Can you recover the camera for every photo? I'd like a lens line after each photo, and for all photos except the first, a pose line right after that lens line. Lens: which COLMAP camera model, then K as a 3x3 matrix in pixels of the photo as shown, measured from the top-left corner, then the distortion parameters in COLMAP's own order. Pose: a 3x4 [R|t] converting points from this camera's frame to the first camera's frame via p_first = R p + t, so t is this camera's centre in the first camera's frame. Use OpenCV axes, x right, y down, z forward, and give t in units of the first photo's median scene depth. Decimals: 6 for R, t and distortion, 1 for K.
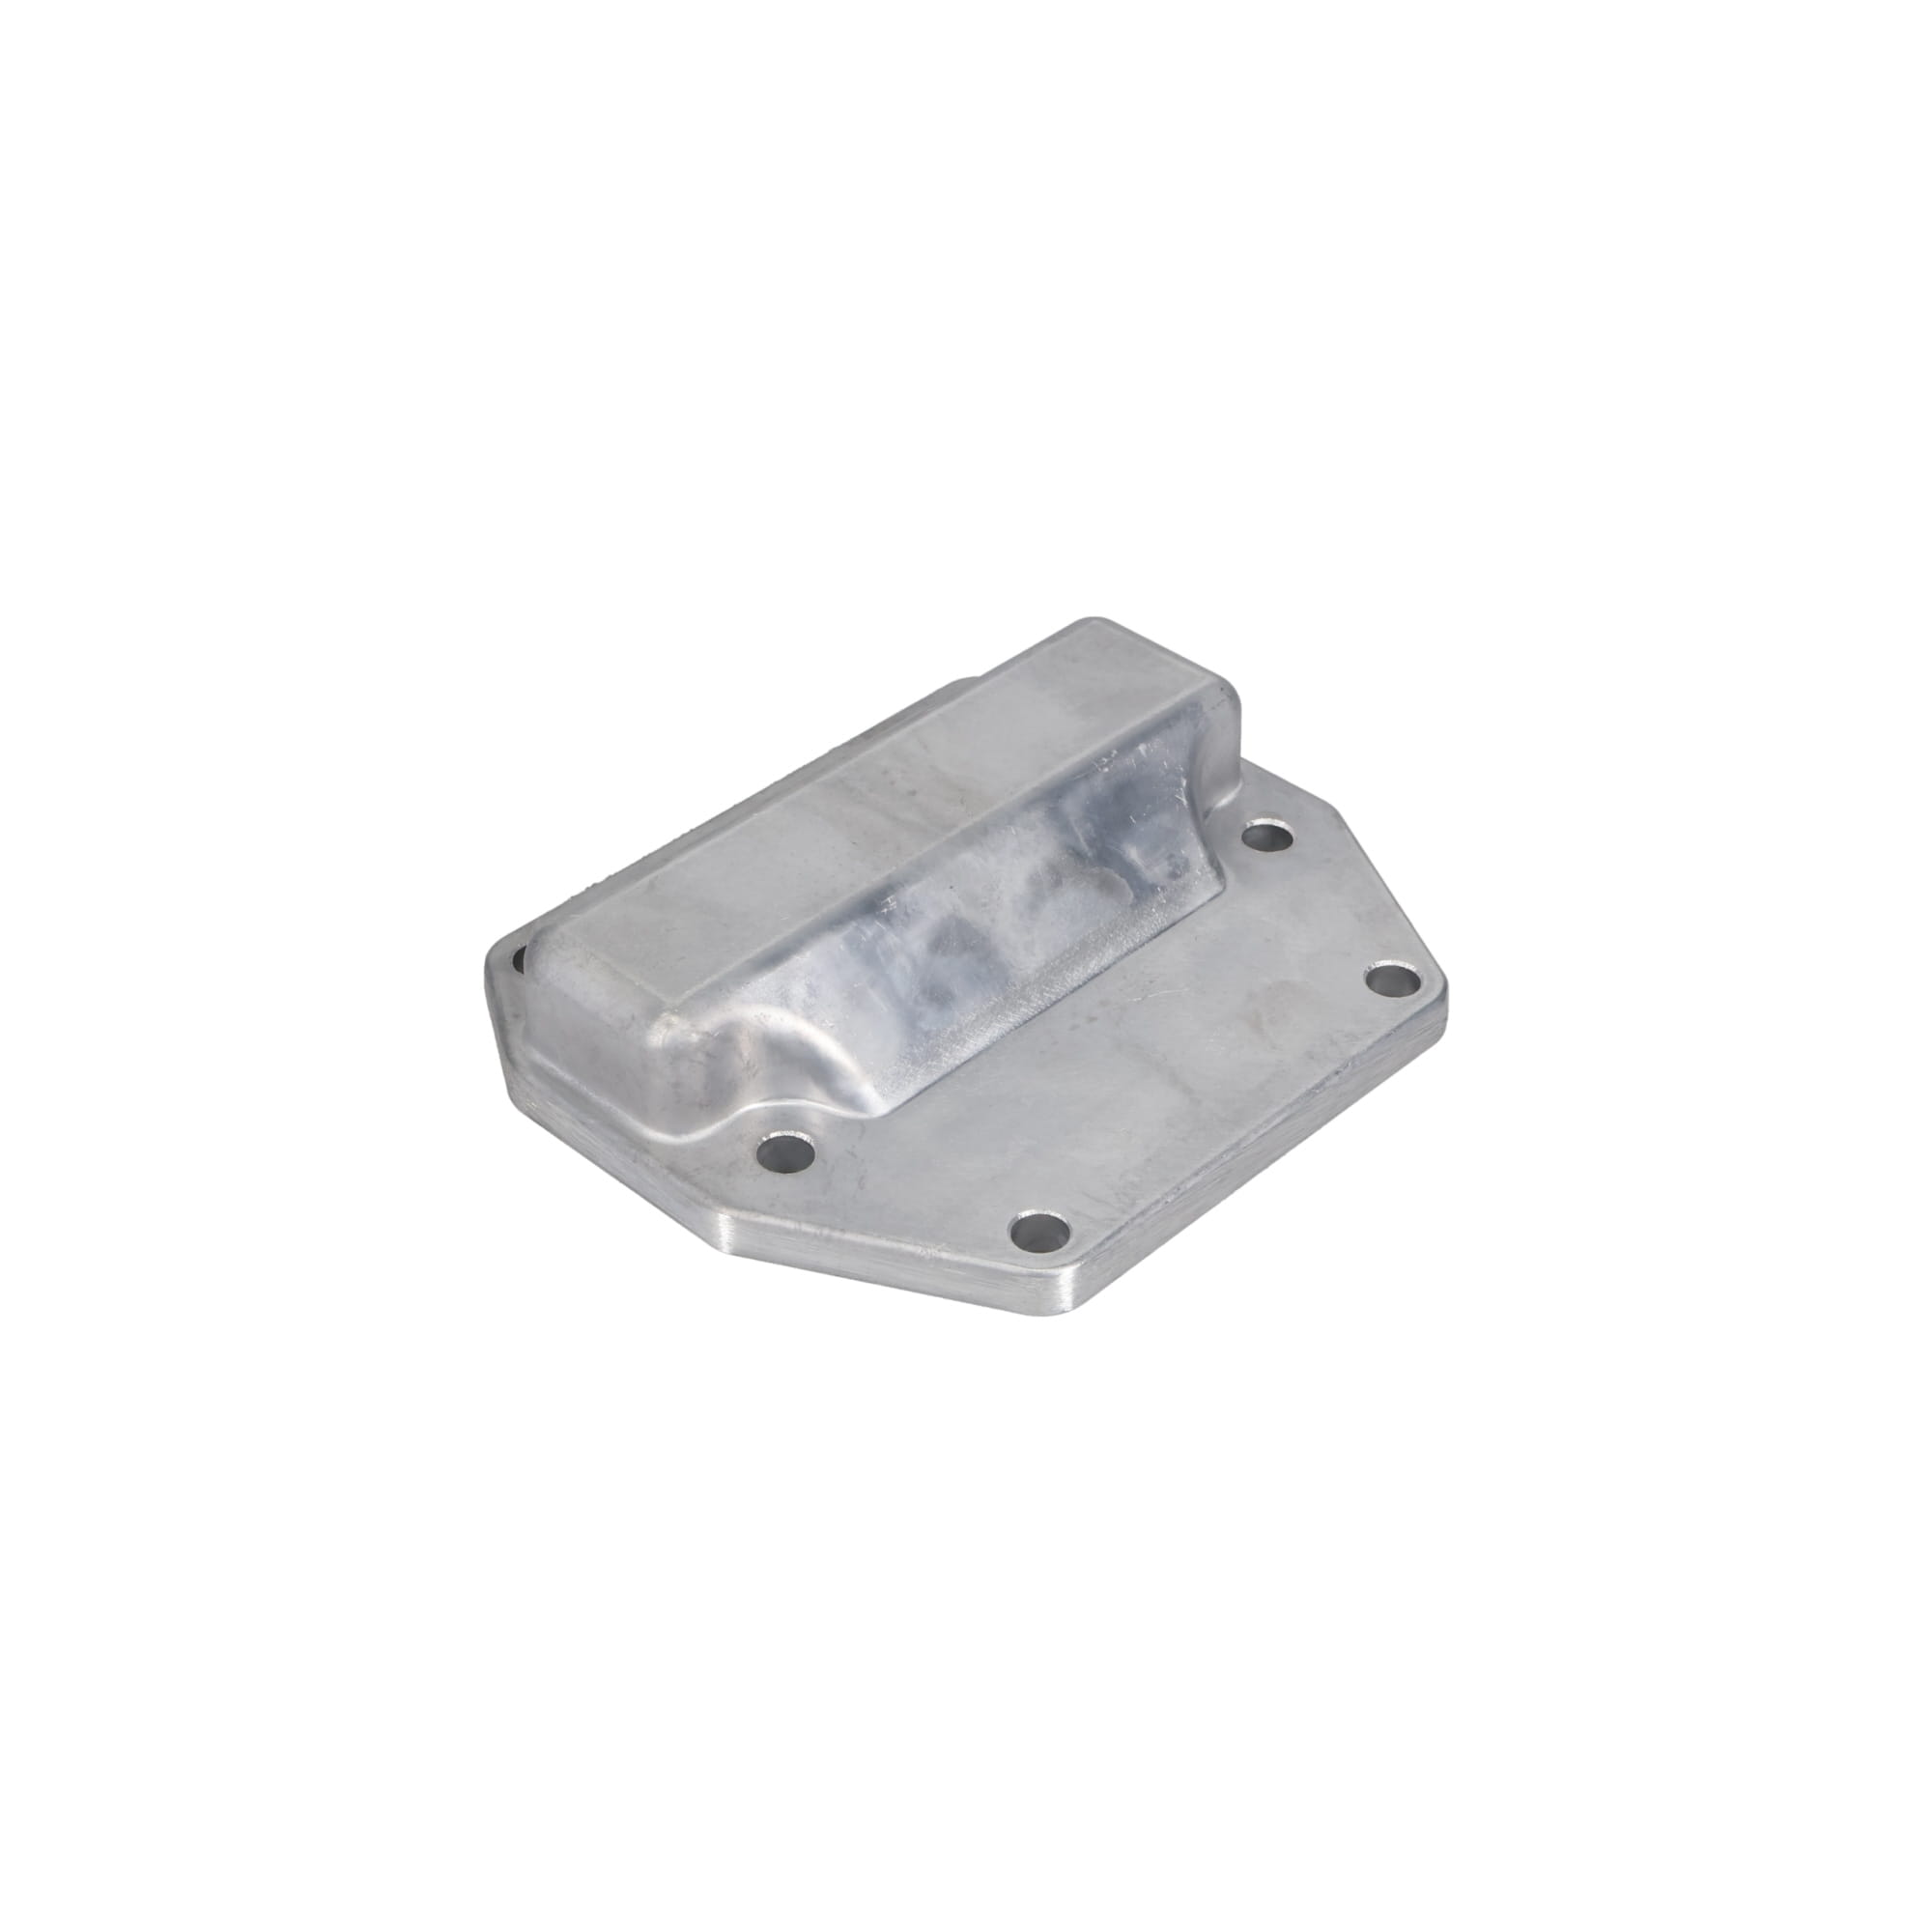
lens RADIAL K [[3419.5, 0, 915.6], [0, 3419.5, 966.7], [0, 0, 1]] dist [0.049752, 0.020639]
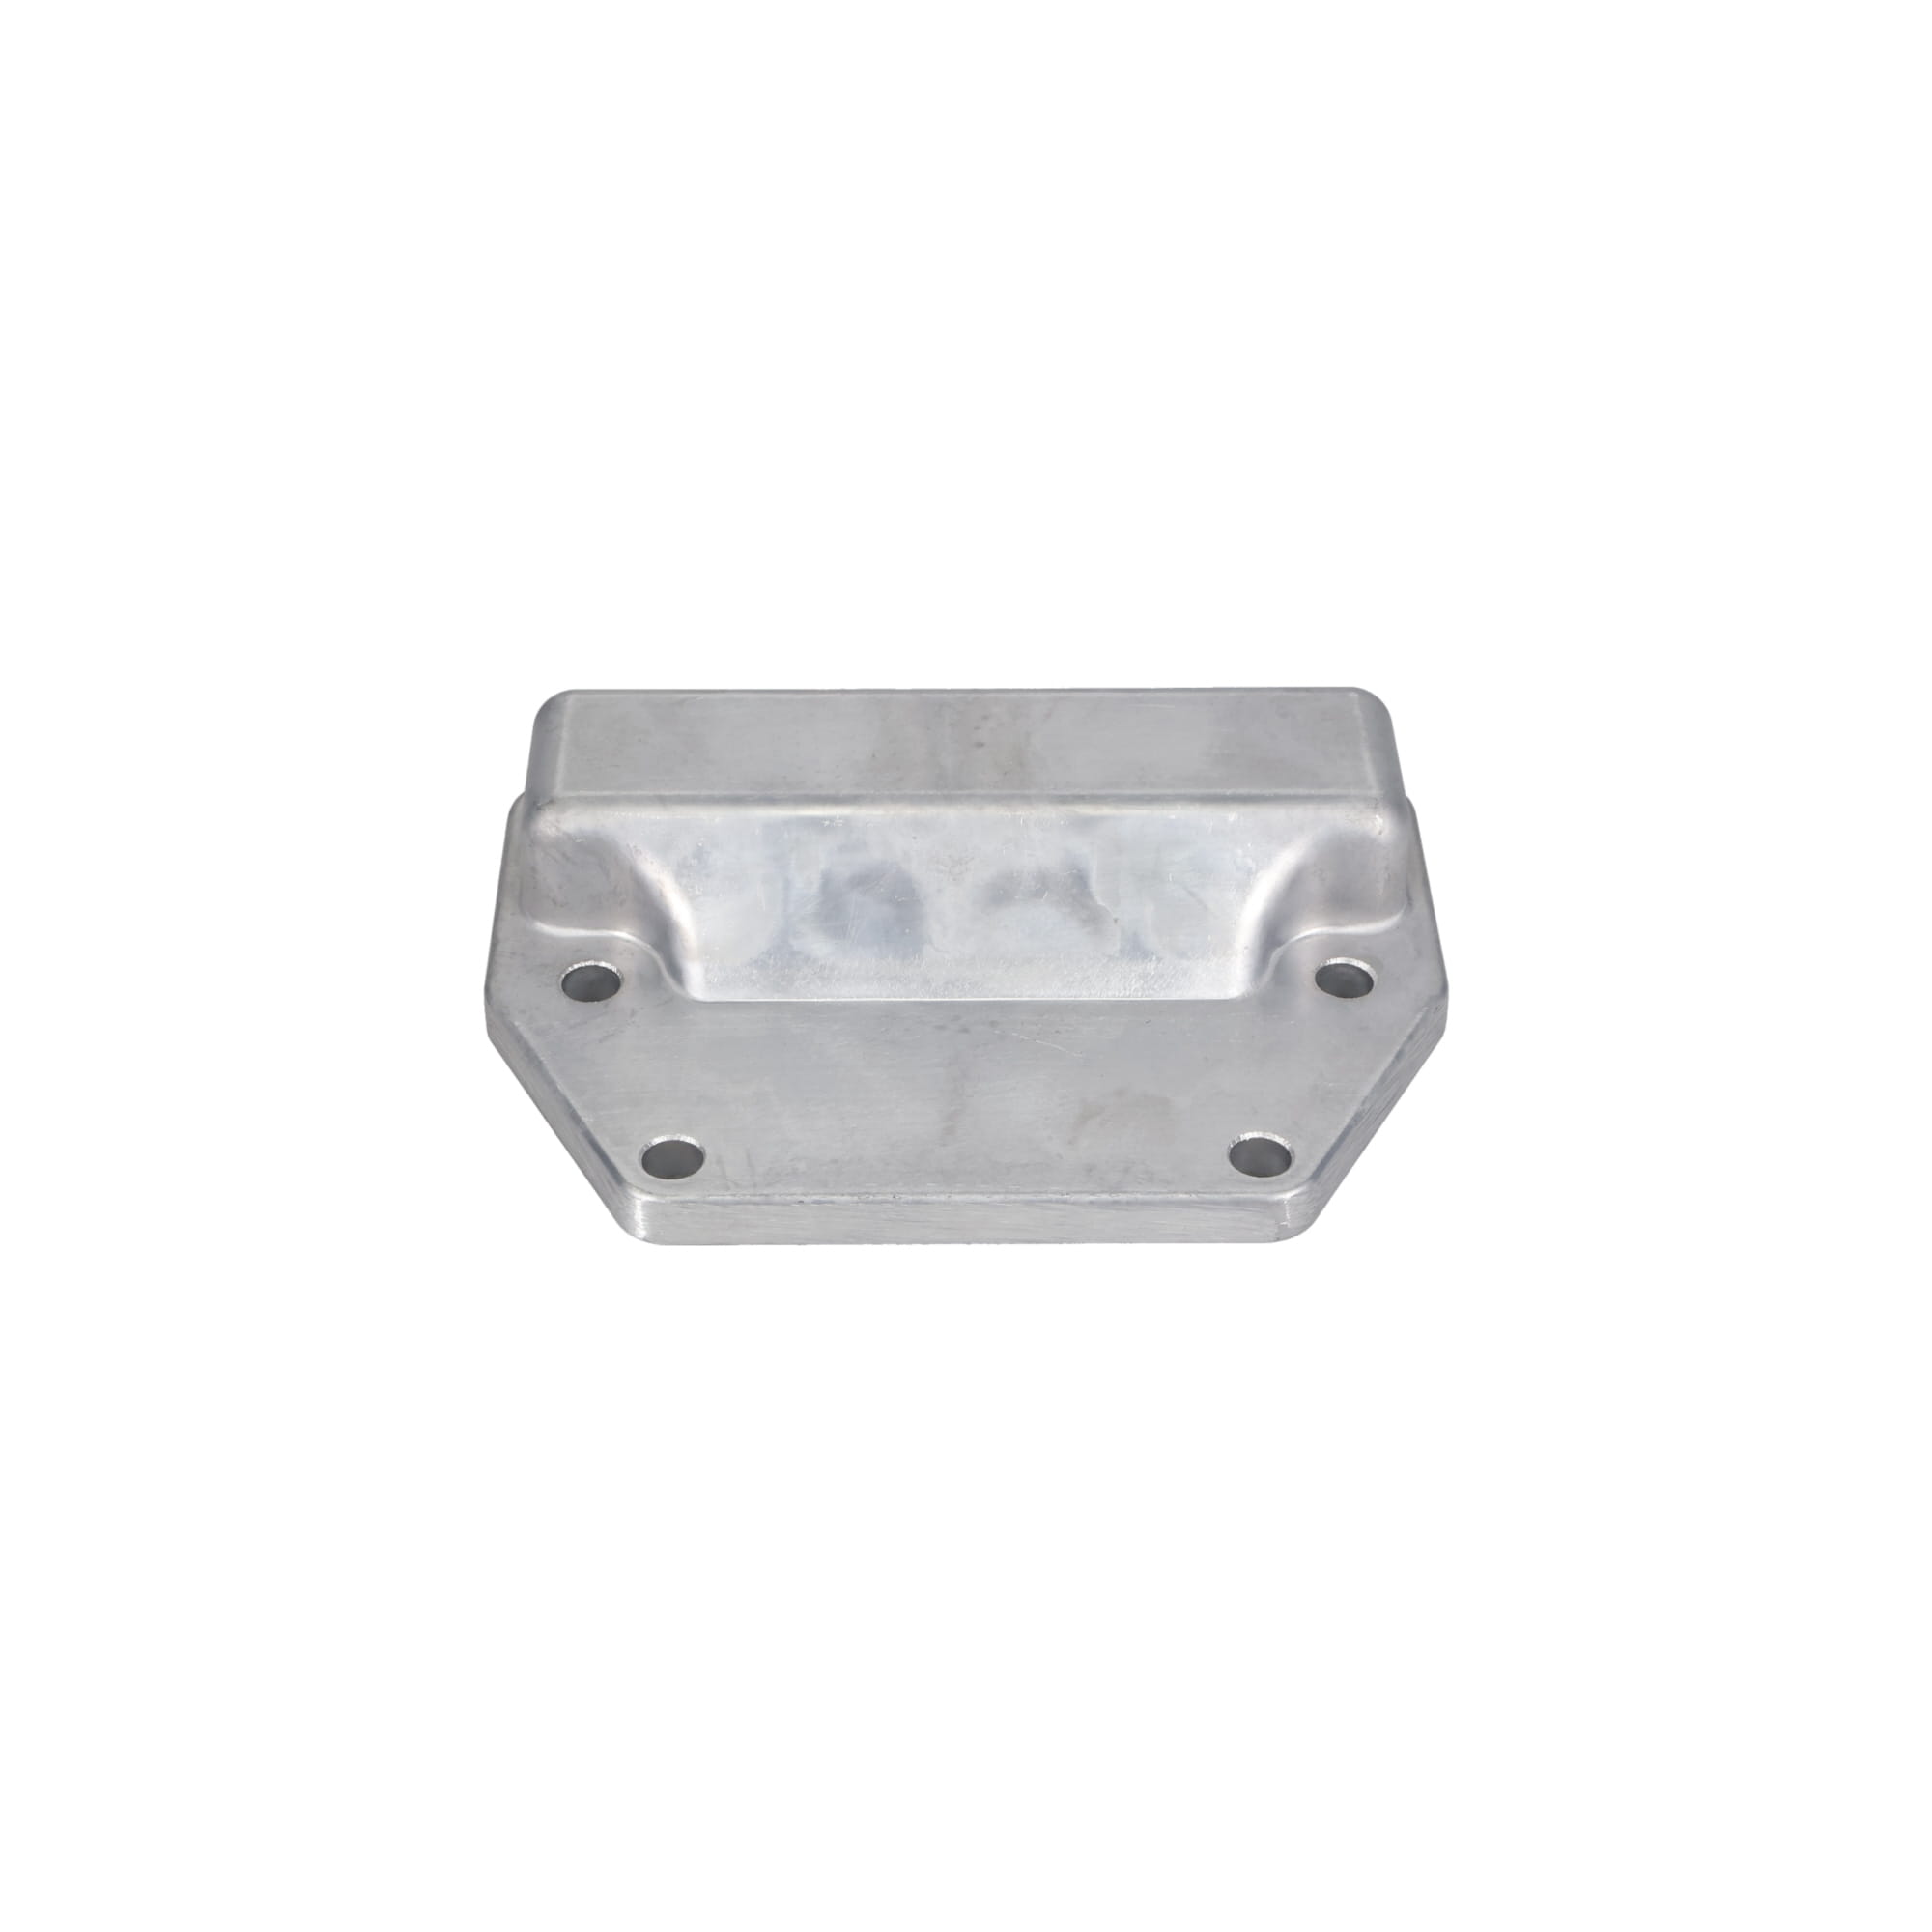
lens RADIAL K [[3419.5, 0, 915.6], [0, 3419.5, 966.7], [0, 0, 1]] dist [0.049752, 0.020639]
pose [[0.704287, 0.445319, -0.552874, 0.544696], [-0.440709, 0.884811, 0.151277, -0.133713], [0.556556, 0.137114, 0.819418, 0.226486]]
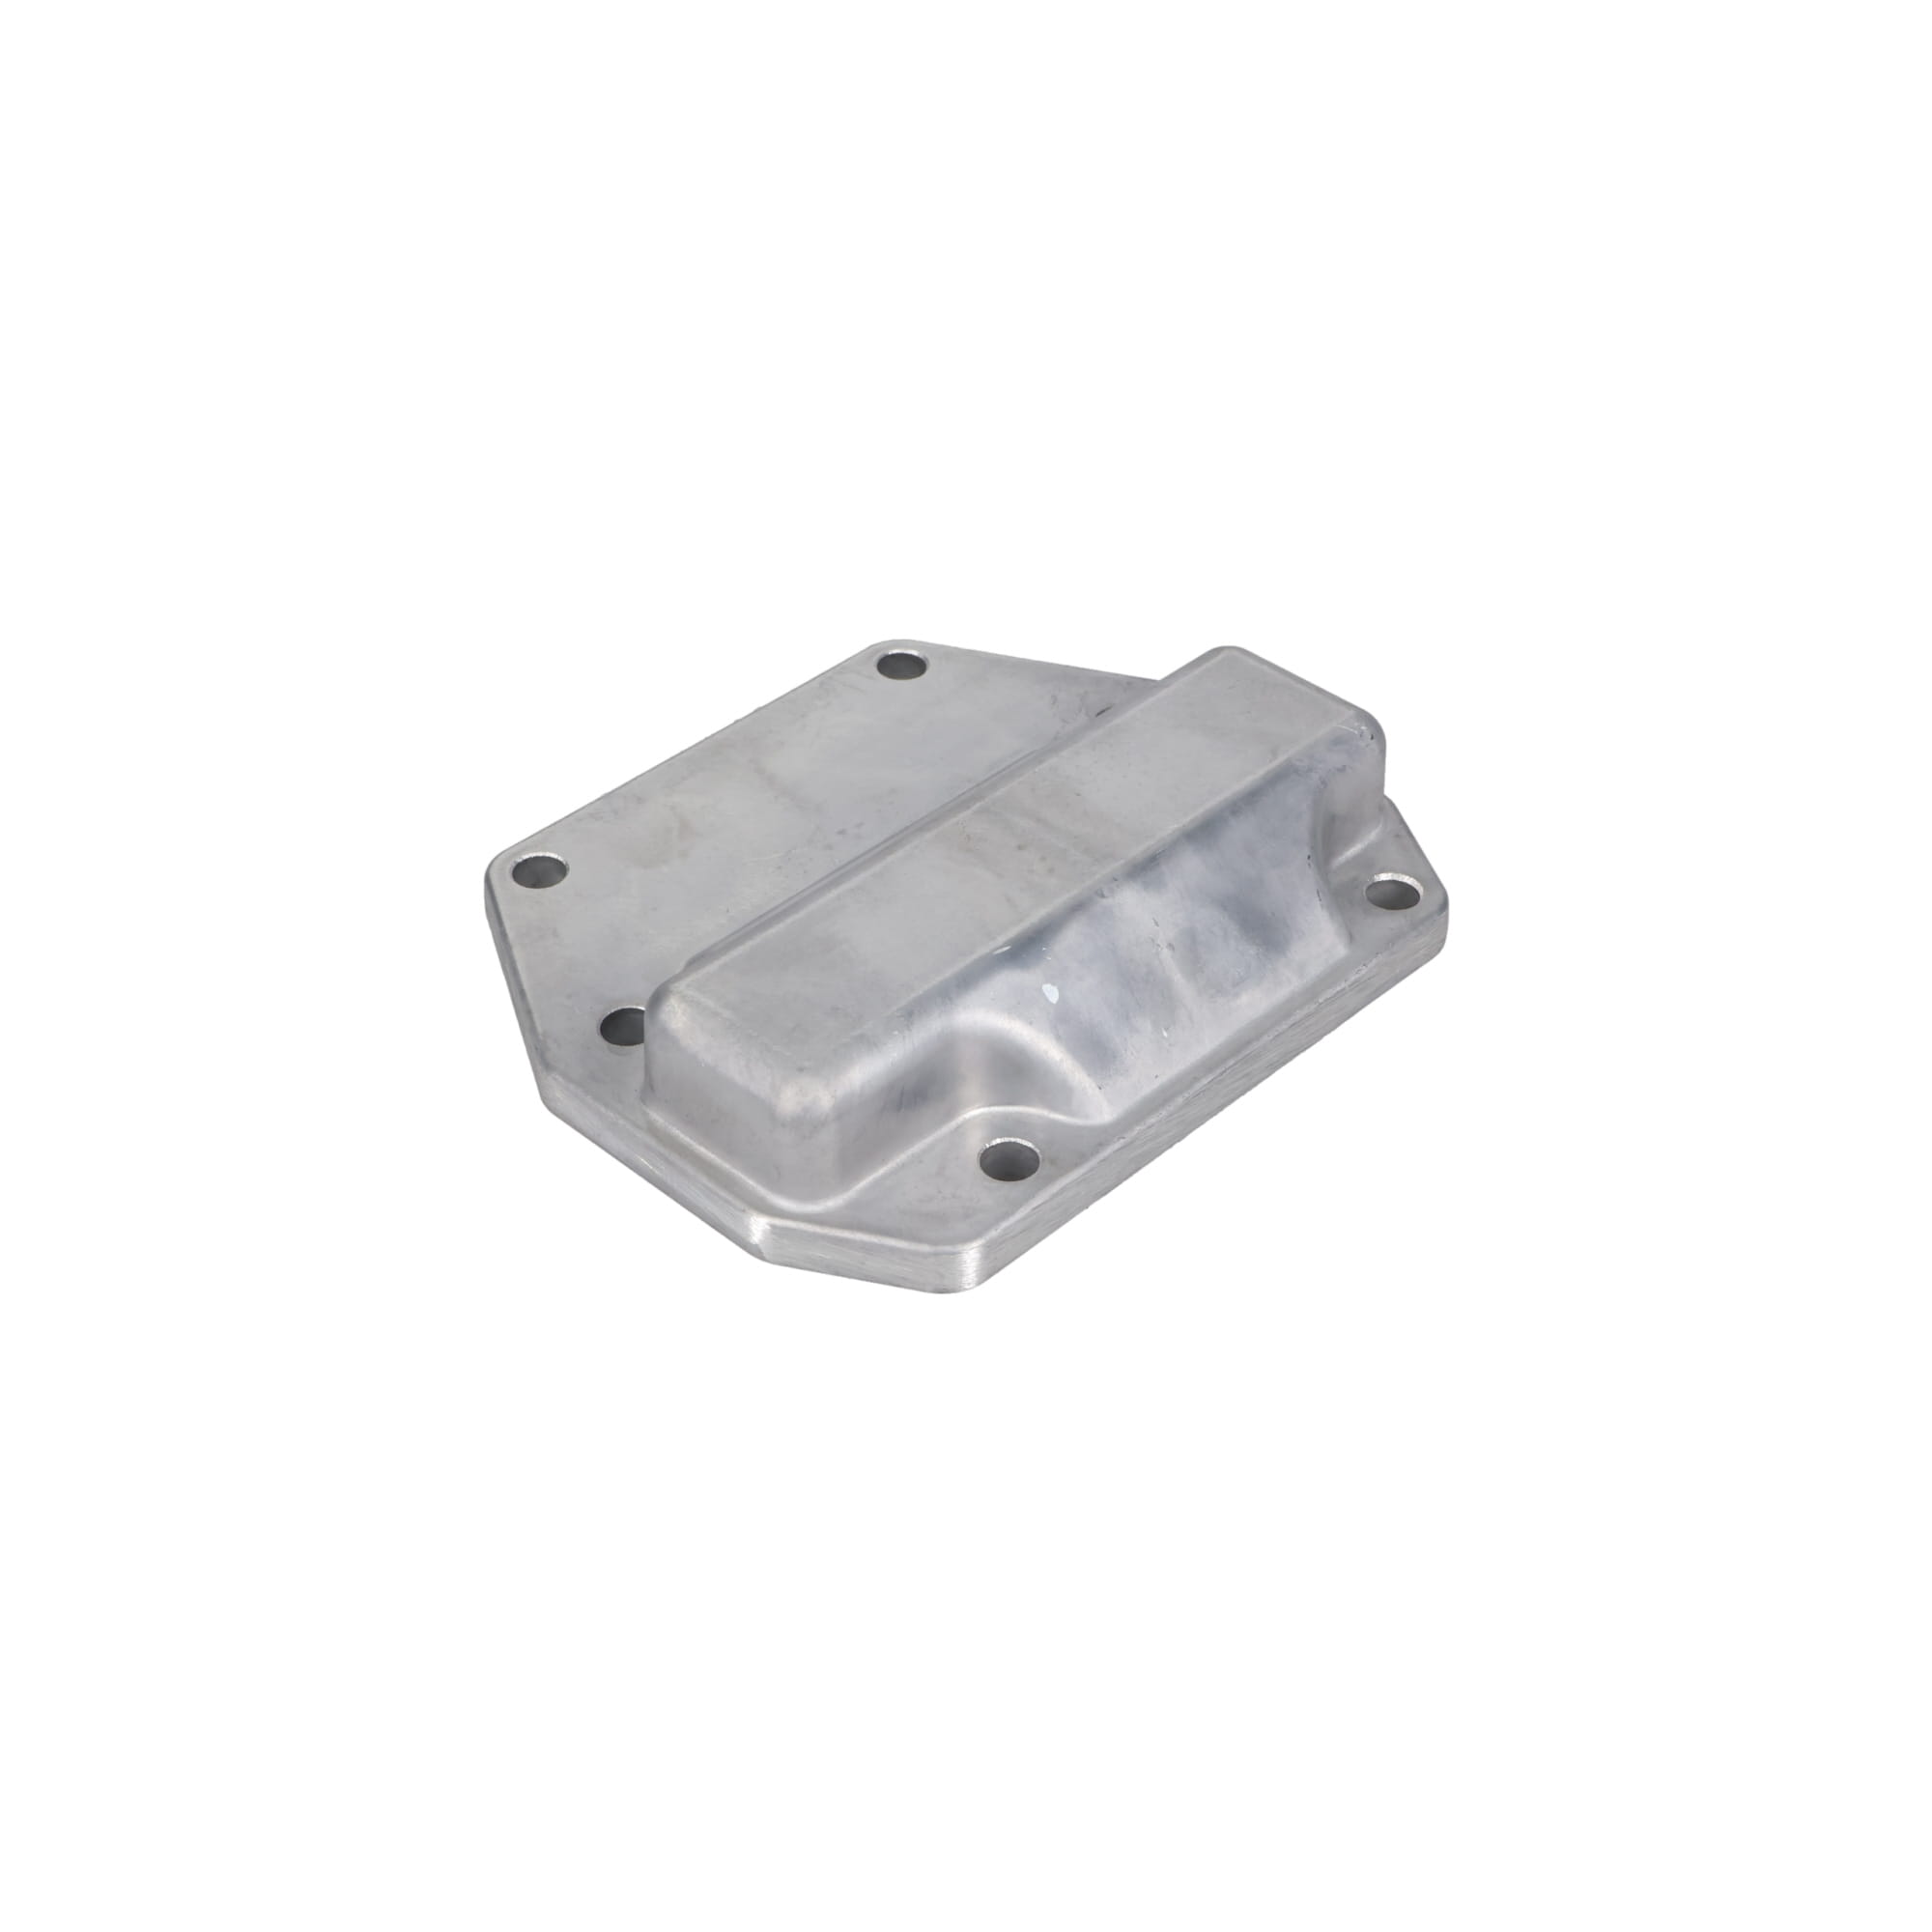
lens RADIAL K [[3419.5, 0, 915.6], [0, 3419.5, 966.7], [0, 0, 1]] dist [0.049752, 0.020639]
pose [[-0.999996, -0.001419, 0.002549, 0.026224], [0.002186, 0.213918, 0.976849, -0.983160], [-0.001931, 0.976851, -0.213914, 1.252686]]
